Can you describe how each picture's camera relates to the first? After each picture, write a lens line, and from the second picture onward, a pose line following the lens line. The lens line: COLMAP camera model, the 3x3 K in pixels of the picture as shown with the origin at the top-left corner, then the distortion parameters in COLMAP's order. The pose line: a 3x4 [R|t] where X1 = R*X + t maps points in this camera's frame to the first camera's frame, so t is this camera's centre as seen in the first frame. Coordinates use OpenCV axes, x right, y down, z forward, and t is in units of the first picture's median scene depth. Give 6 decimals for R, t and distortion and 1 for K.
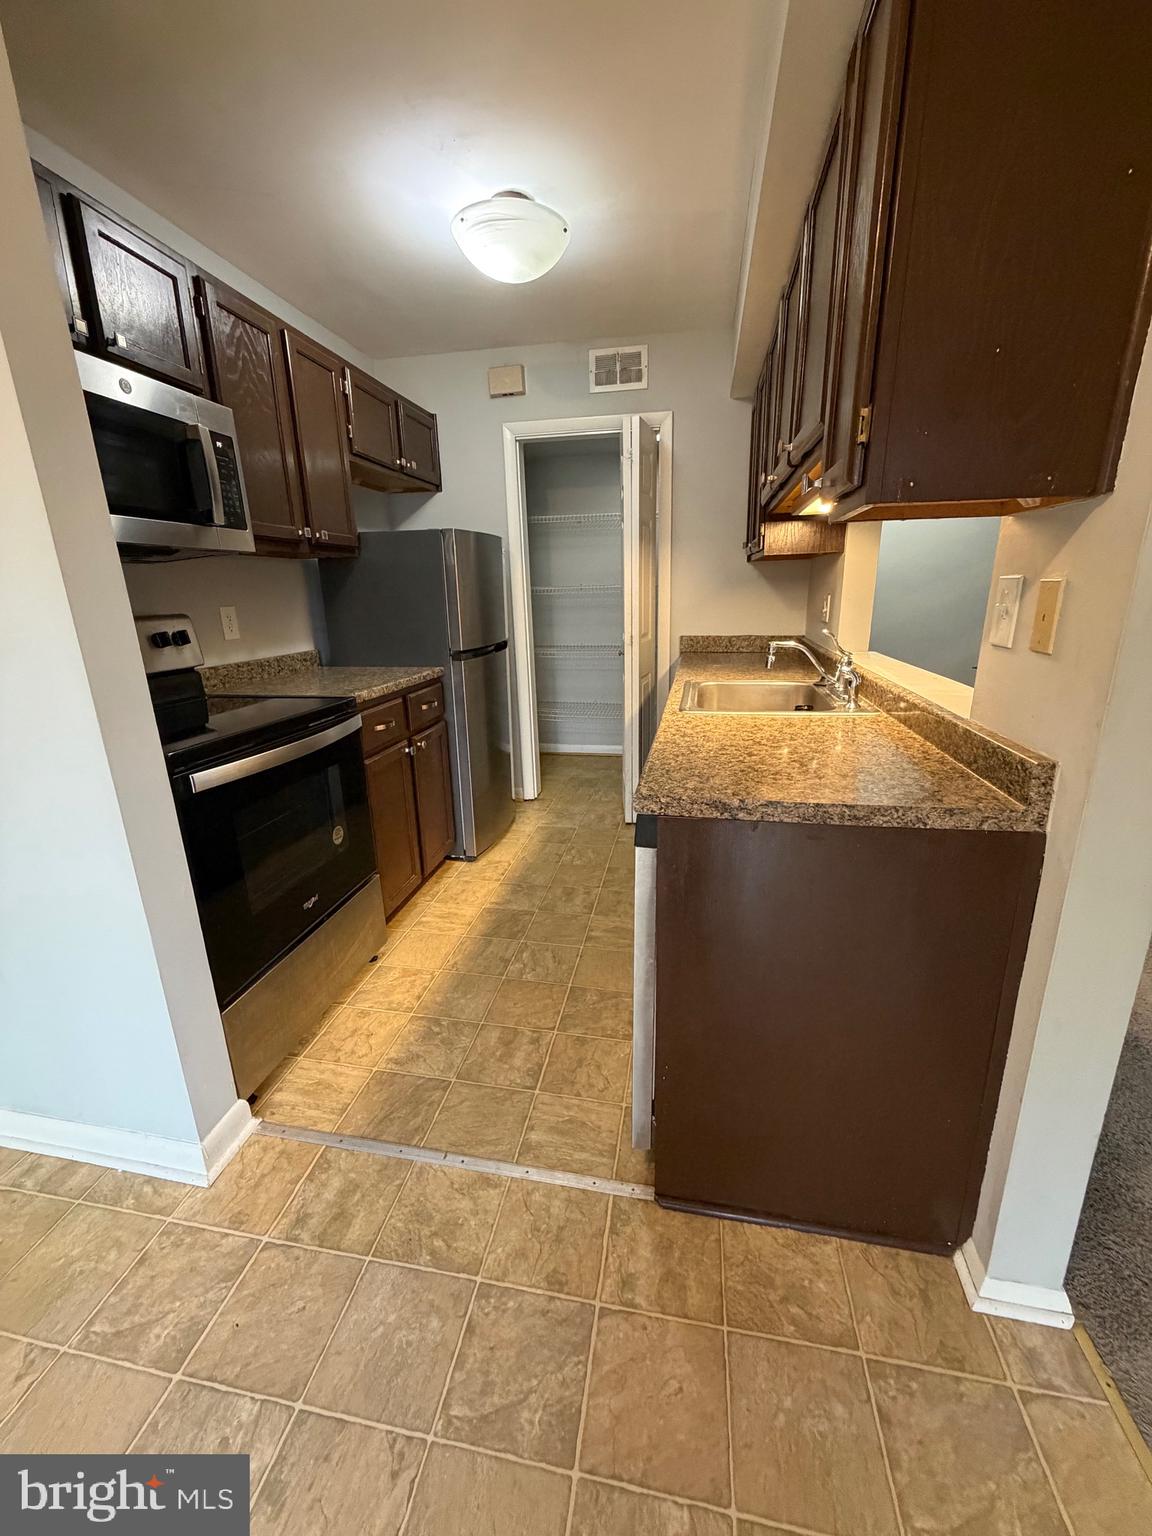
lens RADIAL K [[611.8, 0, 576.5], [0, 611.8, 765.3], [0, 0, 1]] dist [-0.001087, 0.000183]
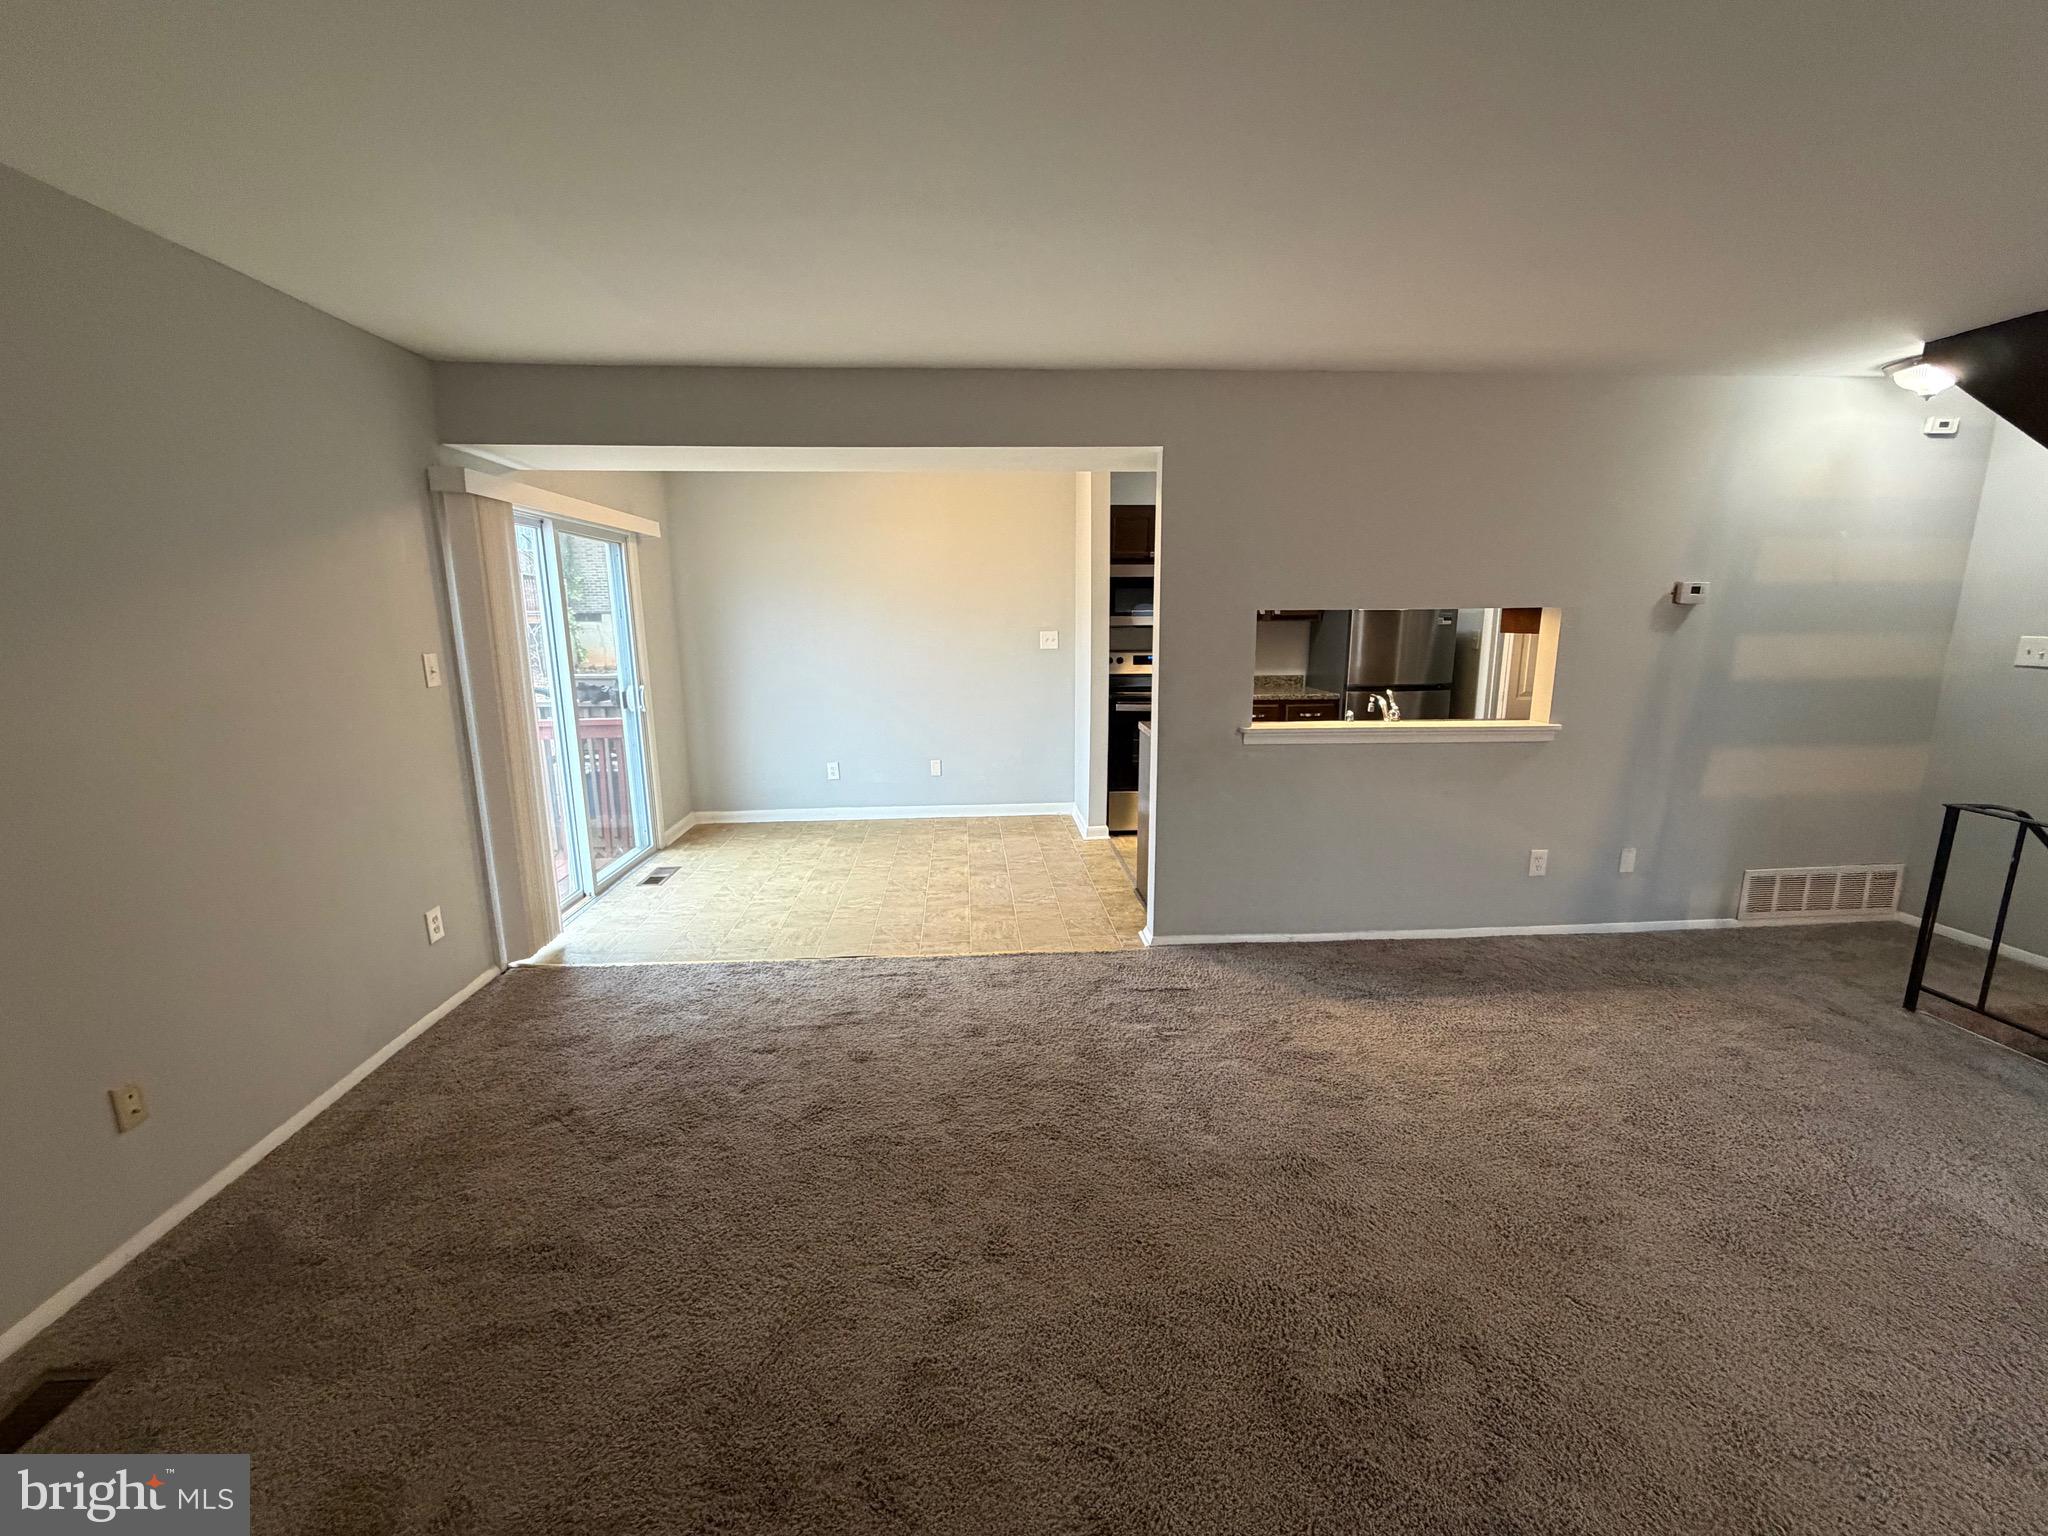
lens RADIAL K [[815.7, 0, 1020.5], [0, 815.7, 772.3], [0, 0, 1]] dist [-0.001087, 0.000183]
pose [[0.253230, 0.210623, -0.944200, 2.211516], [-0.270354, 0.952531, 0.139973, -0.069929], [0.928861, 0.219823, 0.298152, -0.400490]]
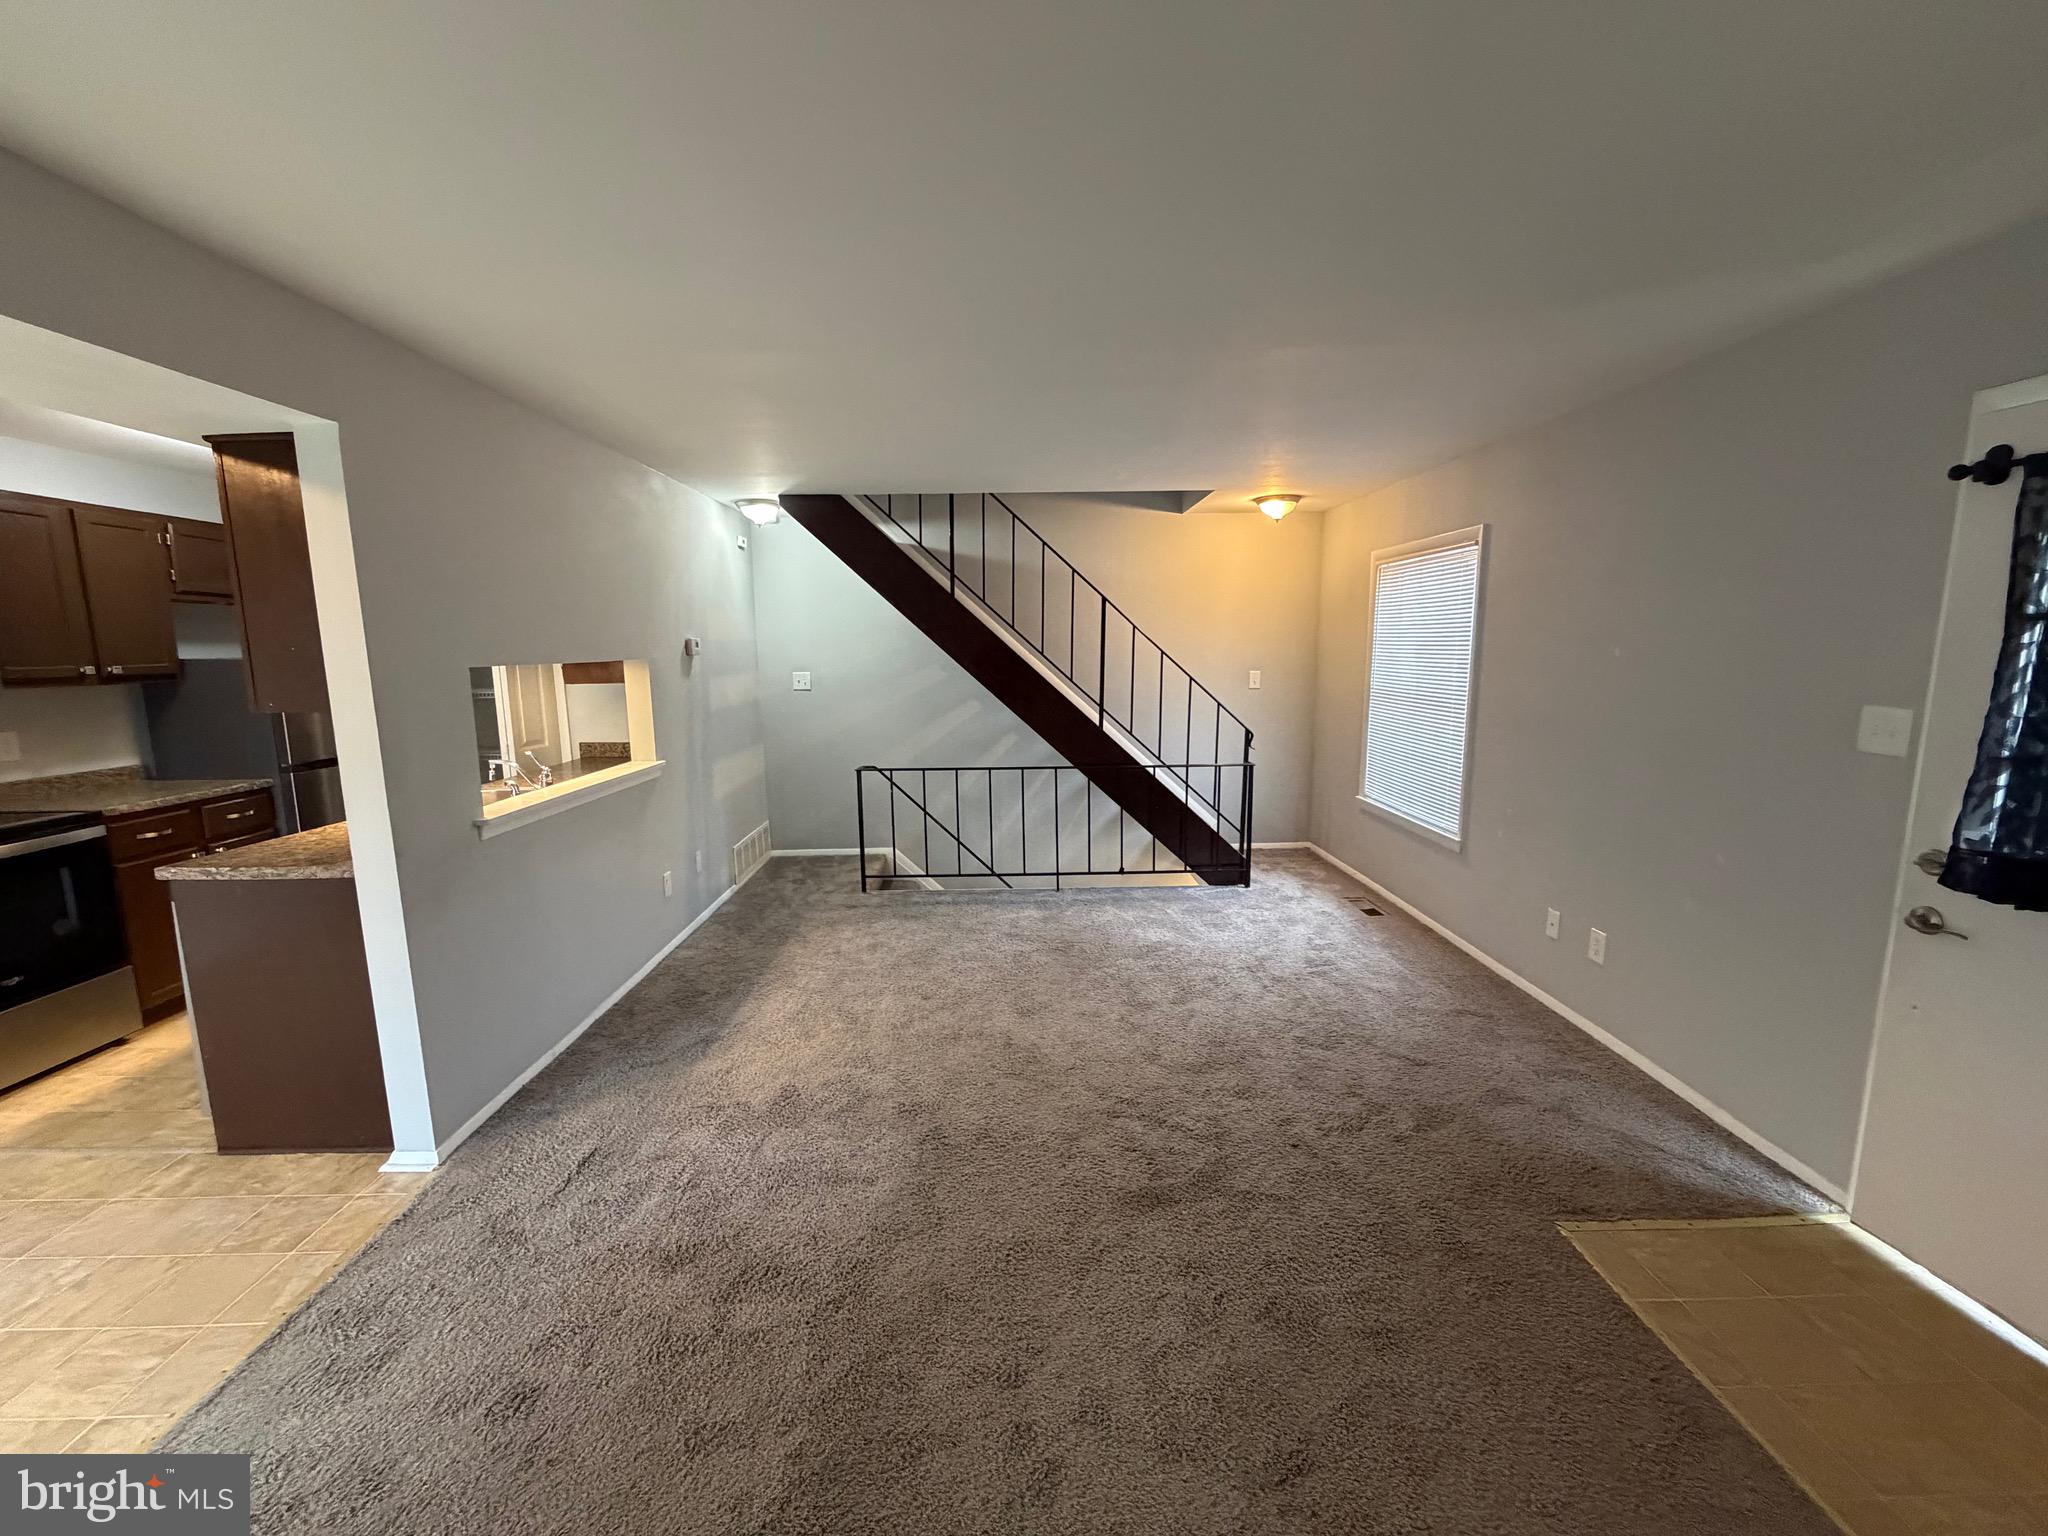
lens RADIAL K [[815.7, 0, 1020.5], [0, 815.7, 772.3], [0, 0, 1]] dist [-0.001087, 0.000183]
pose [[0.978061, -0.018844, 0.207463, 1.155447], [0.045709, 0.991044, -0.125472, 0.103361], [-0.203240, 0.132203, 0.970163, -0.998807]]
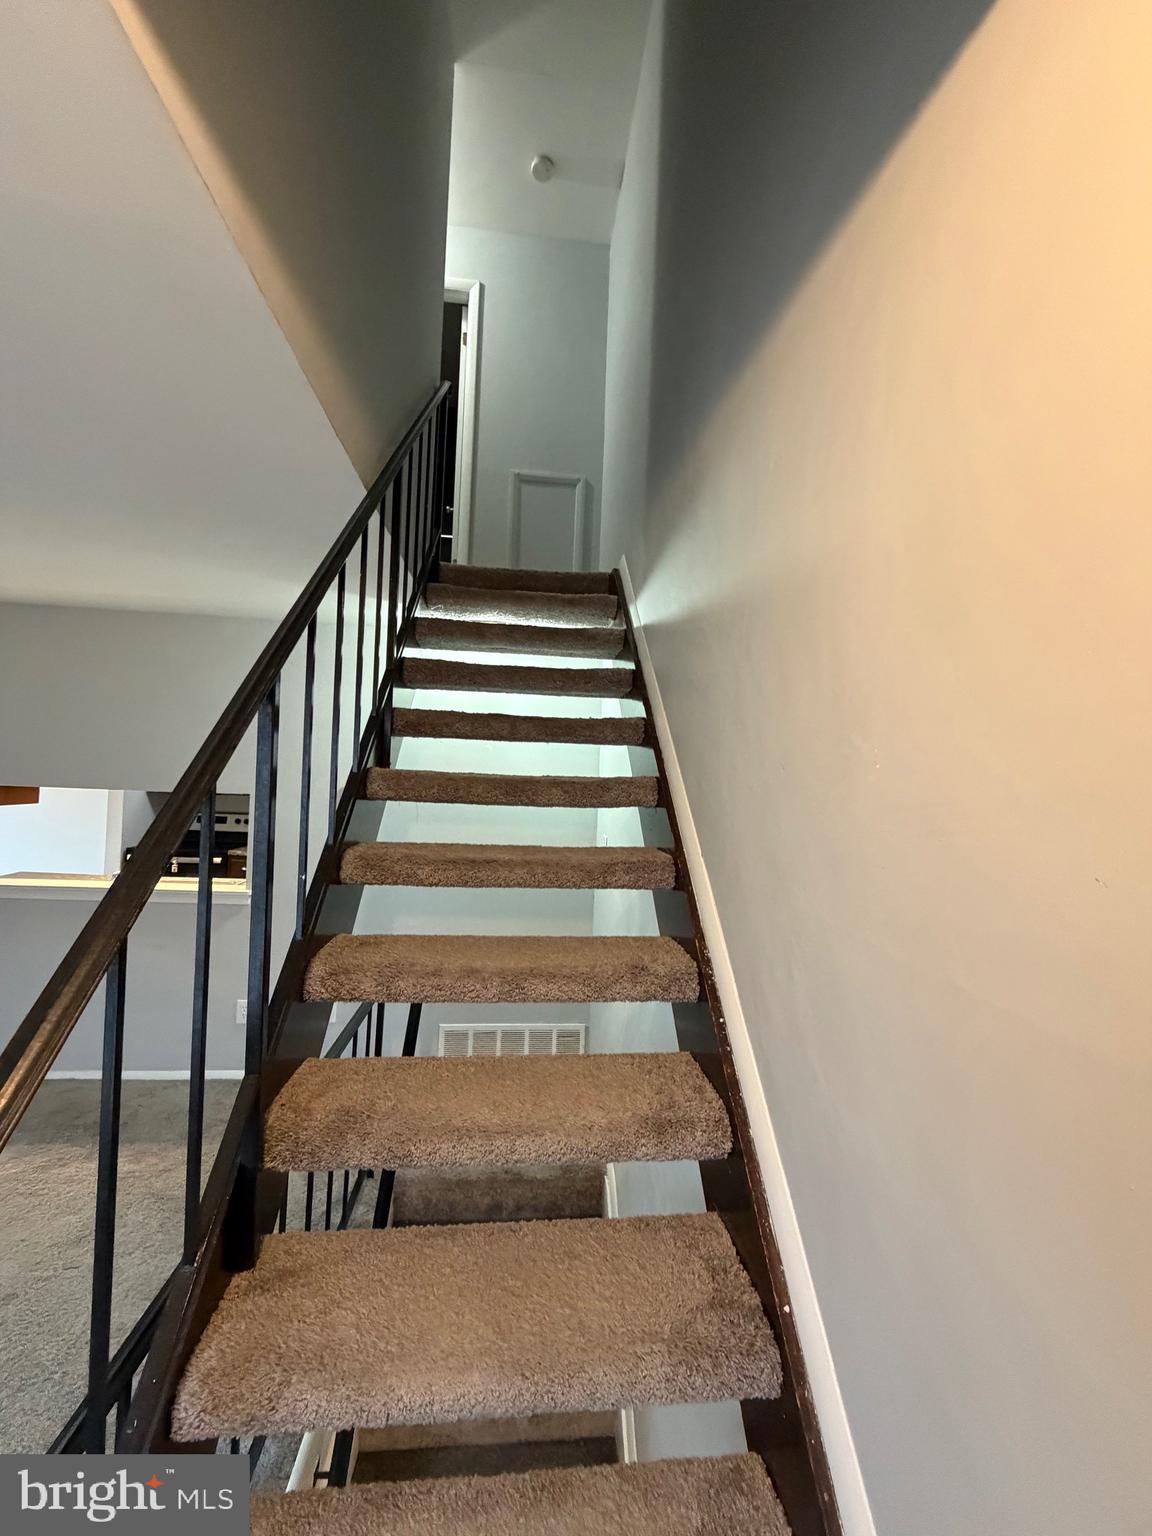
lens RADIAL K [[611.8, 0, 576.5], [0, 611.8, 765.3], [0, 0, 1]] dist [-0.001087, 0.000183]
pose [[0.285870, 0.012470, -0.958187, 2.610221], [-0.313792, 0.946004, -0.081307, -0.747437], [0.905435, 0.323915, 0.274347, 1.612313]]
